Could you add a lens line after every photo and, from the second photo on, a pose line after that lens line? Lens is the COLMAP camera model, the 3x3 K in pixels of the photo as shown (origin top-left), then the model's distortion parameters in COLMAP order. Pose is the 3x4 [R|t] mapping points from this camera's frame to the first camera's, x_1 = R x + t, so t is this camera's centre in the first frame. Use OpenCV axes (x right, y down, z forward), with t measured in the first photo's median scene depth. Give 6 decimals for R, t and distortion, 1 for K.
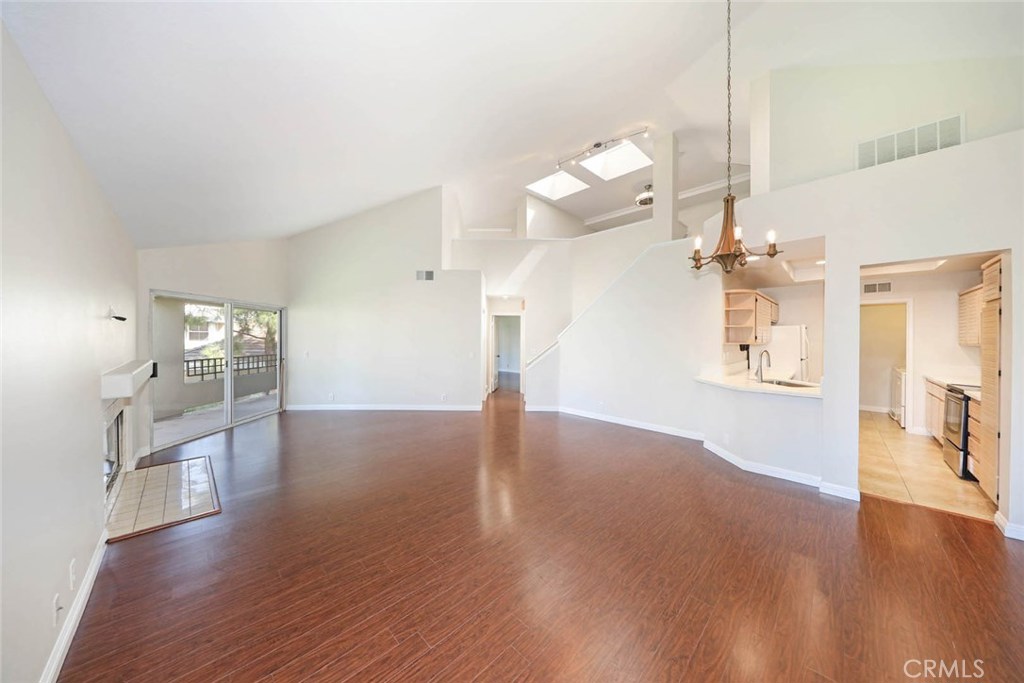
lens RADIAL K [[327.2, 0, 515.3], [0, 327.2, 342.8], [0, 0, 1]] dist [0.008609, 0.000050]
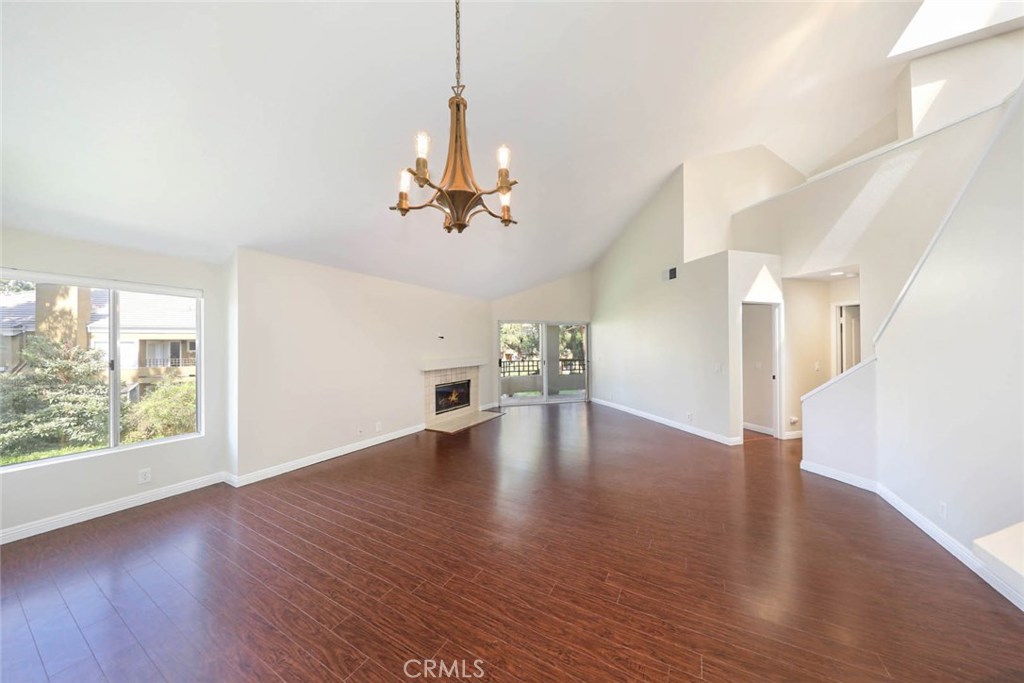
lens RADIAL K [[327.2, 0, 513.2], [0, 327.2, 342.4], [0, 0, 1]] dist [0.008609, 0.000050]
pose [[0.269332, -0.018239, -0.962875, 0.474363], [-0.005501, 0.999775, -0.020477, 0.000120], [0.963032, 0.010812, 0.269171, 0.353492]]
